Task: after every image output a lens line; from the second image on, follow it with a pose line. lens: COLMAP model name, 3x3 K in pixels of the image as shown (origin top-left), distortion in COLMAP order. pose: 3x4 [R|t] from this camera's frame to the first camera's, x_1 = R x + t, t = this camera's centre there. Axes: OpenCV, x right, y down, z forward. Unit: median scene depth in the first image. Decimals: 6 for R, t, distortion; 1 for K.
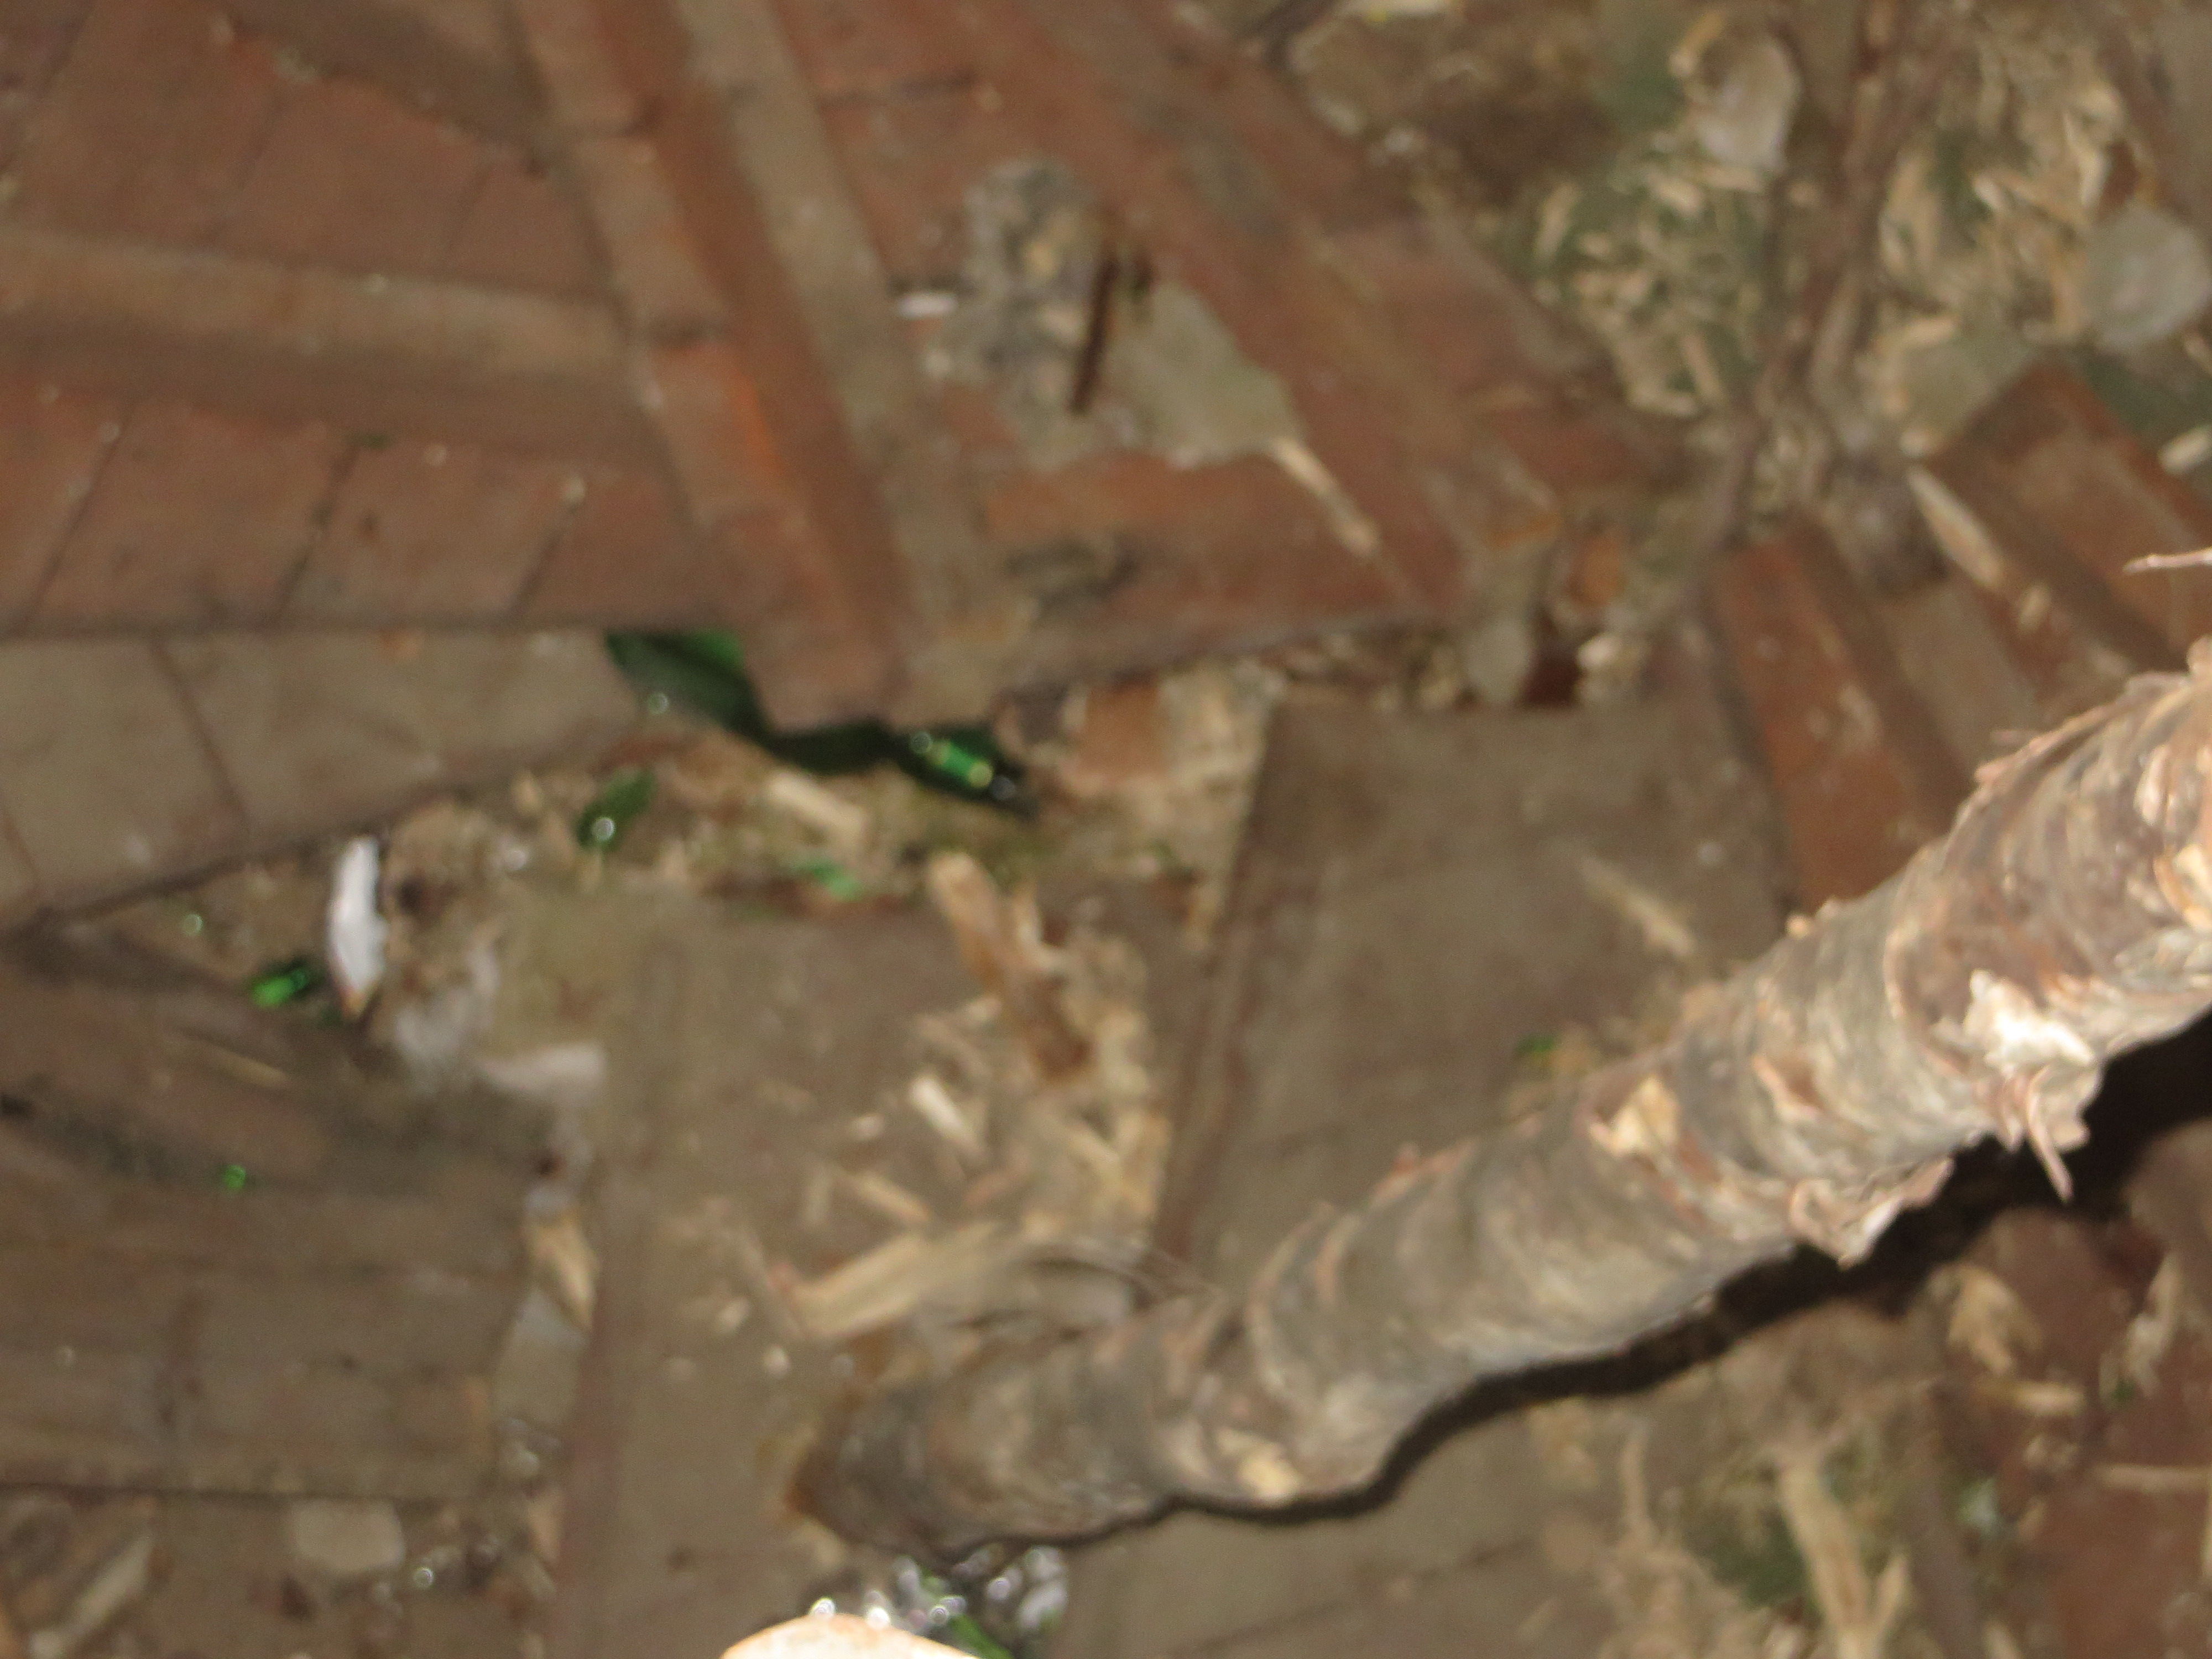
lens RADIAL K [[7116.0, 0, 1278.7], [0, 7116.0, 829.6], [0, 0, 1]] dist [-0.001259, -1.305215]
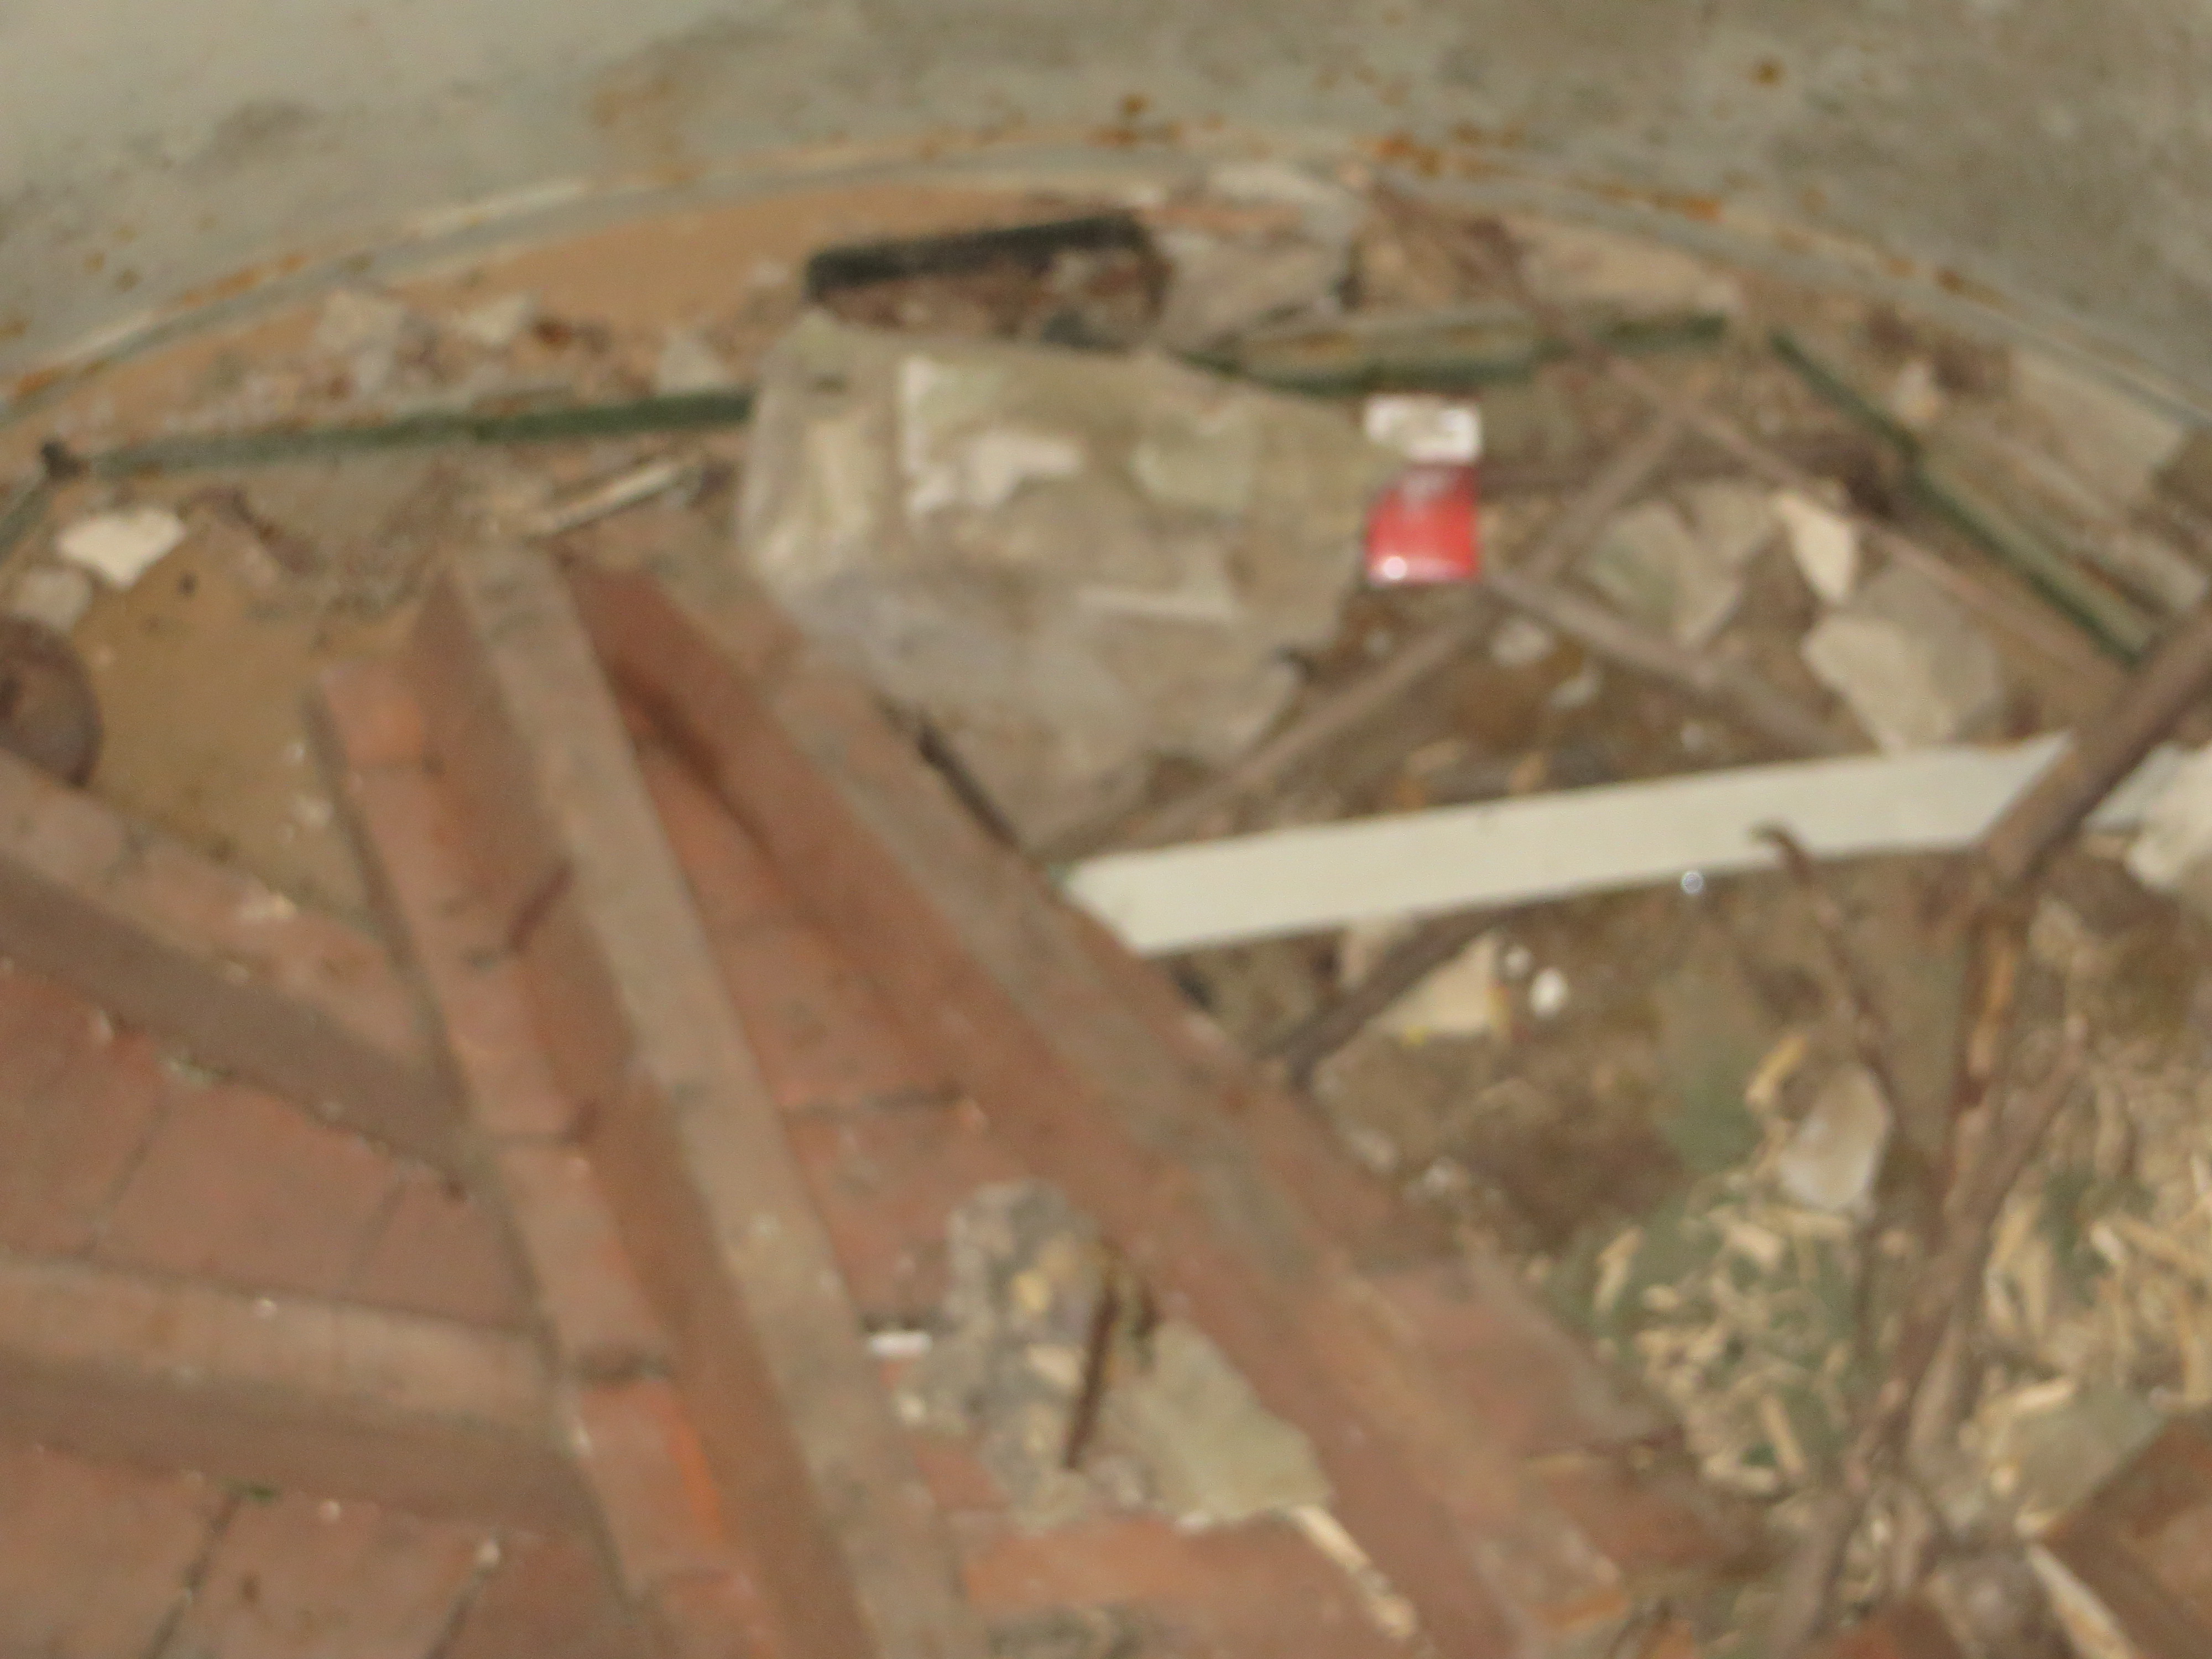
lens RADIAL K [[7116.0, 0, 1278.7], [0, 7116.0, 829.6], [0, 0, 1]] dist [-0.001259, -1.305215]
pose [[0.999965, 0.007539, 0.003712, -0.006604], [-0.006743, 0.983476, -0.180912, 0.020920], [-0.005014, 0.180881, 0.983492, 0.128805]]
